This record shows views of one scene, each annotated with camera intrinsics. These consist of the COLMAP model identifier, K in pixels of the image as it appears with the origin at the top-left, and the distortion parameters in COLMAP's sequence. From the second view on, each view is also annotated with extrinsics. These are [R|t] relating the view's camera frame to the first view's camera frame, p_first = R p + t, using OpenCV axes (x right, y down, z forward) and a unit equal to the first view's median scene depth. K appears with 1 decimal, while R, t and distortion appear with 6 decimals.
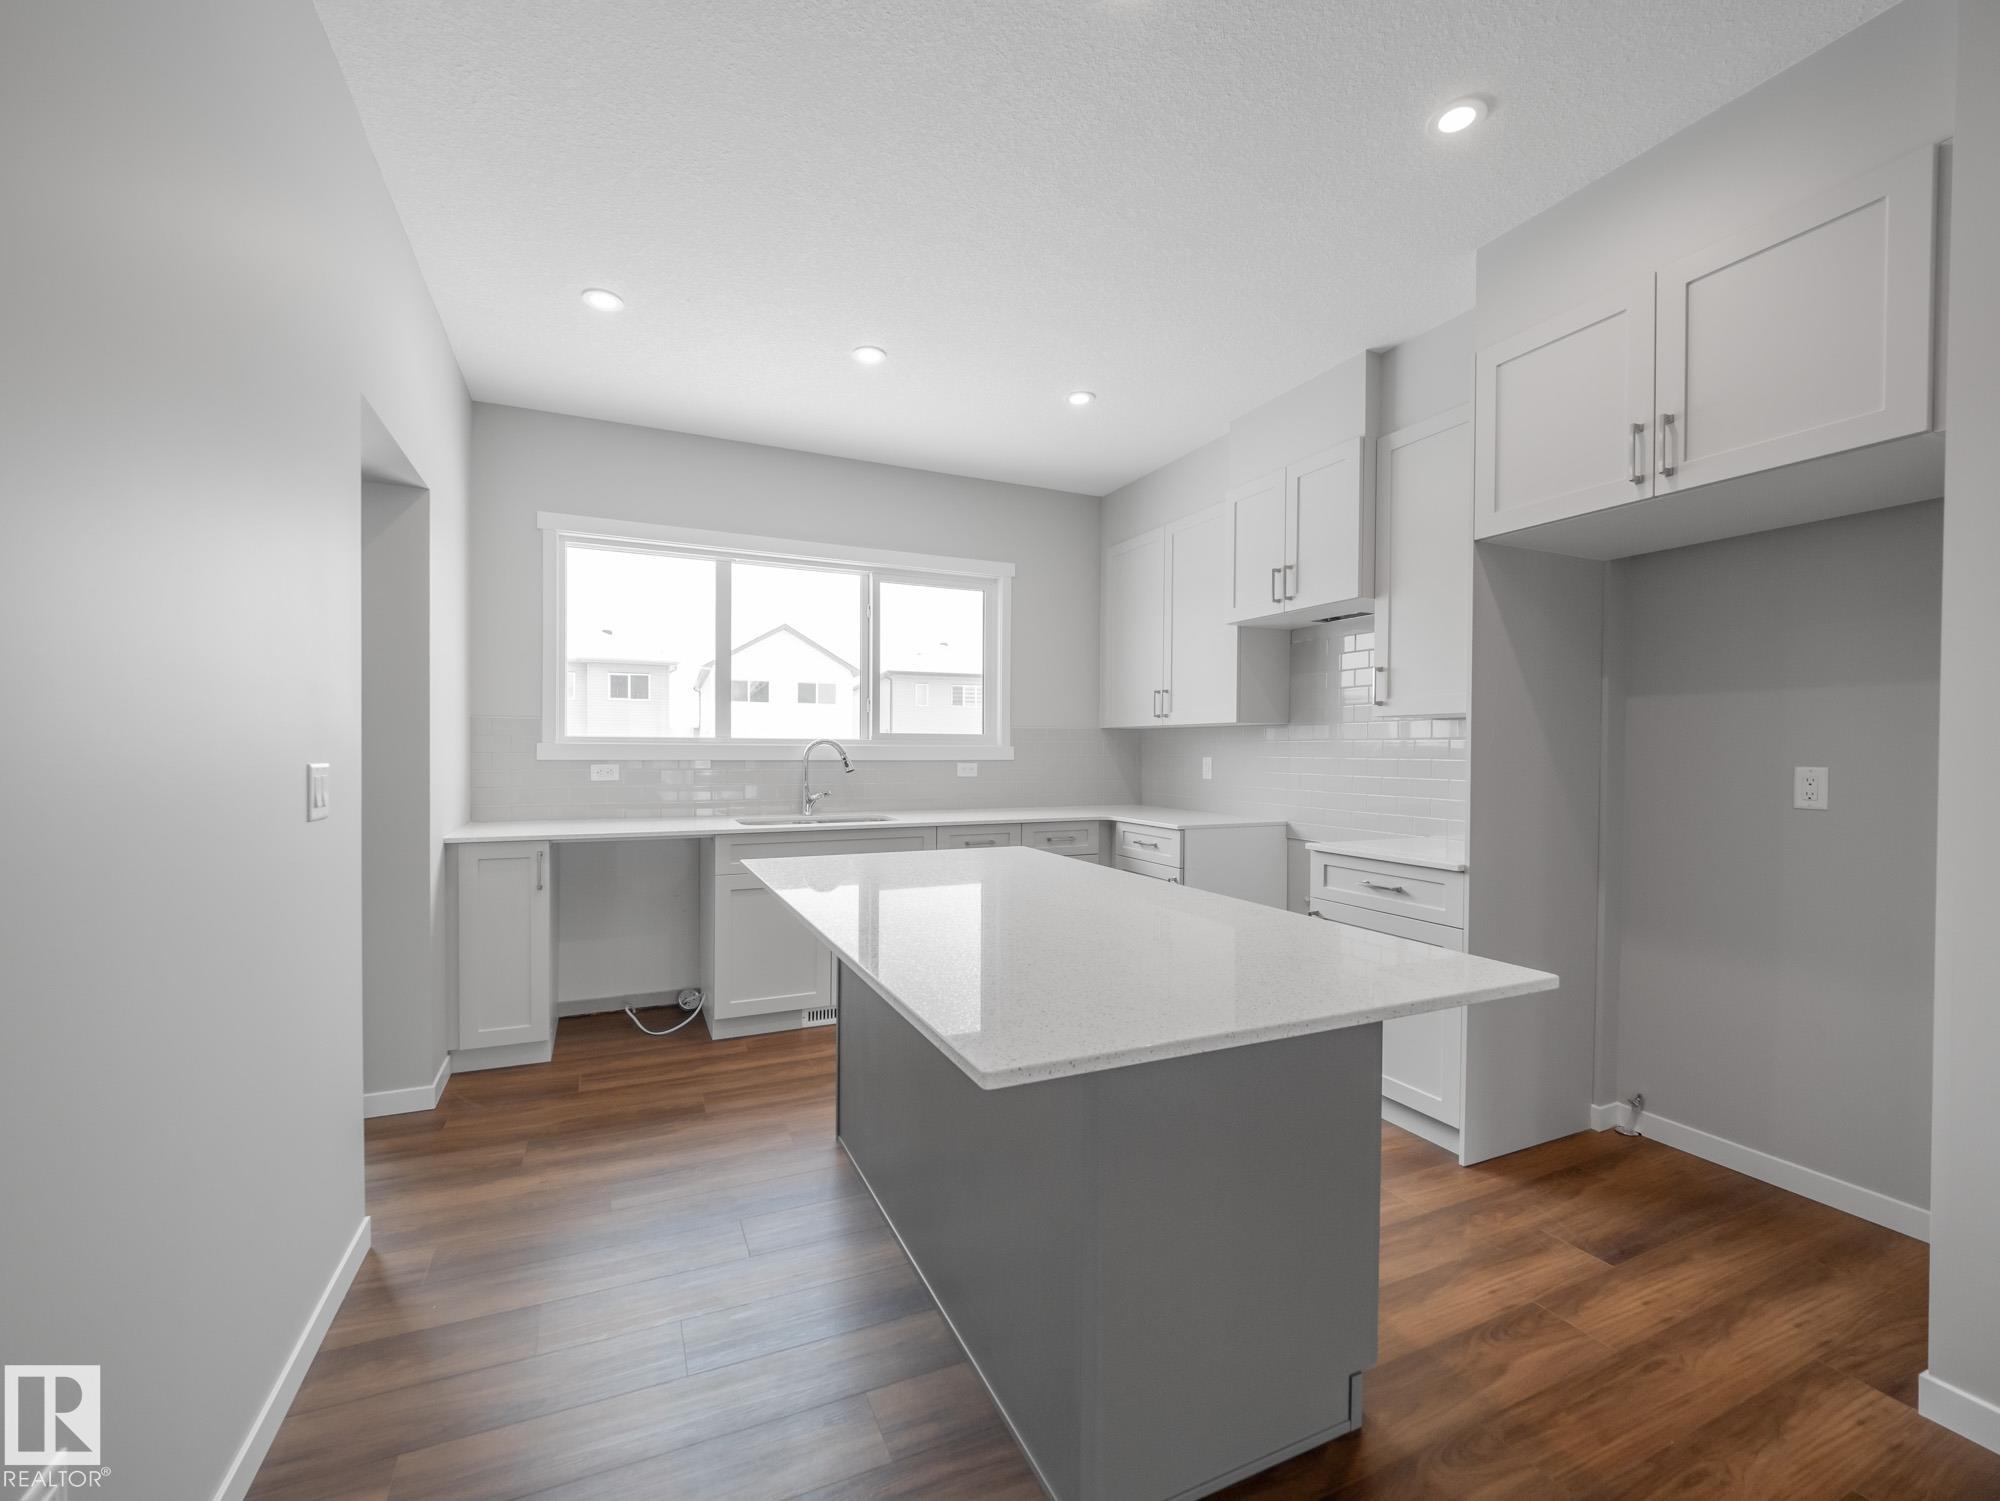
lens RADIAL K [[841.9, 0, 995.9], [0, 841.9, 754.9], [0, 0, 1]] dist [0.000644, -0.004952]
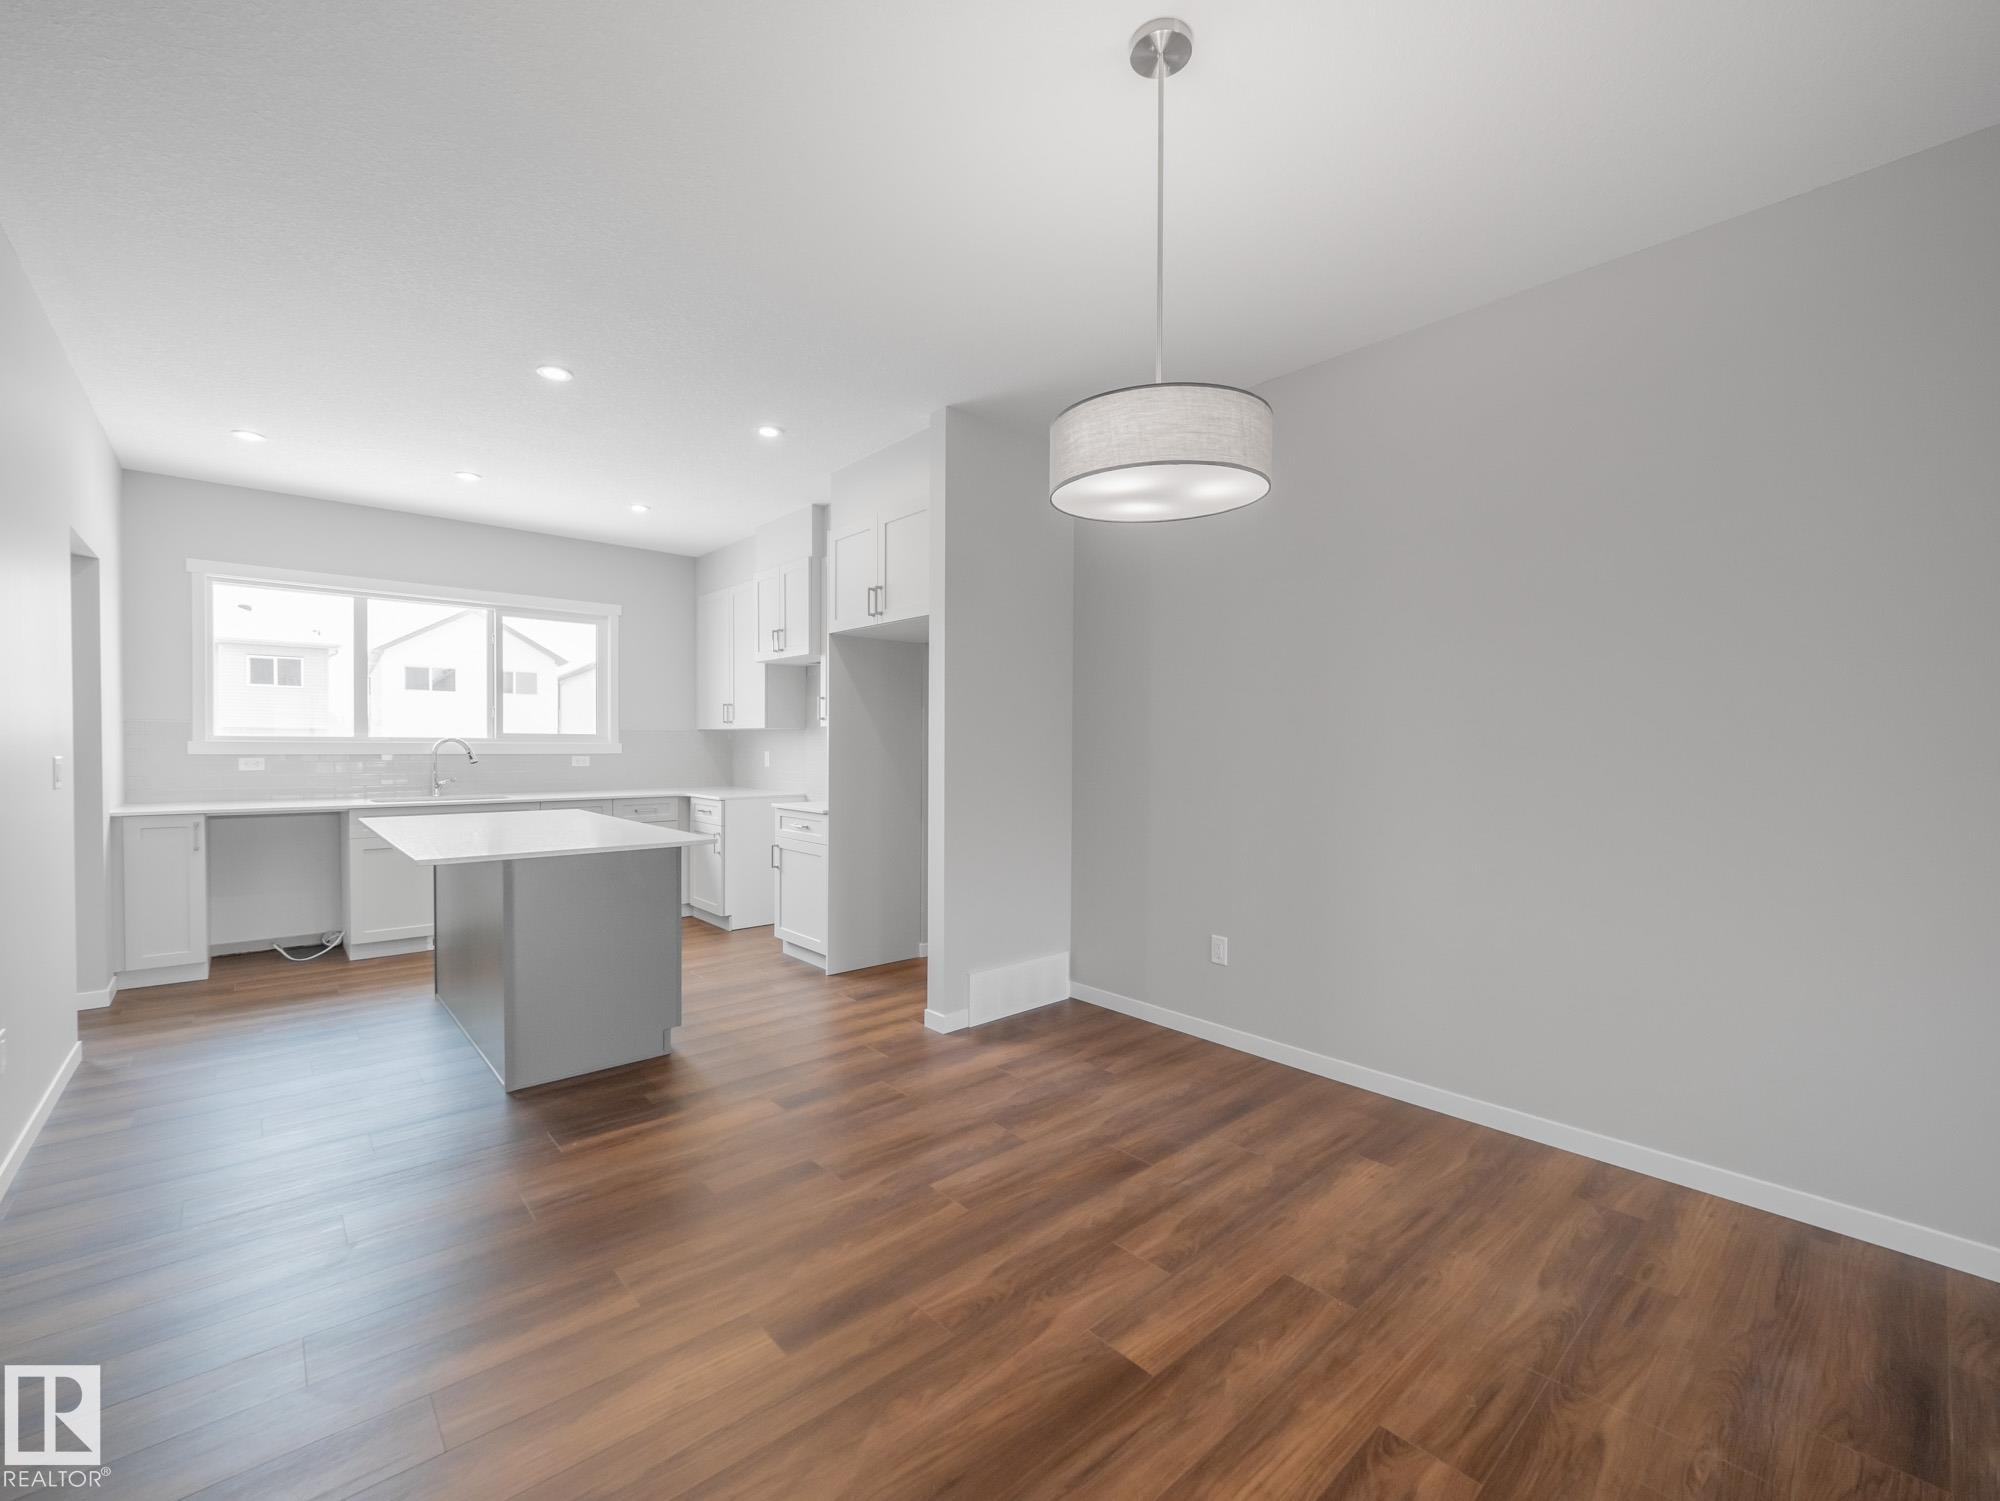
lens RADIAL K [[841.9, 0, 998.3], [0, 841.9, 756.1], [0, 0, 1]] dist [0.000644, -0.004952]
pose [[0.955549, -0.003584, 0.294810, 0.239021], [0.000755, 0.999953, 0.009709, -0.002769], [-0.294831, -0.009055, 0.955507, -0.543434]]
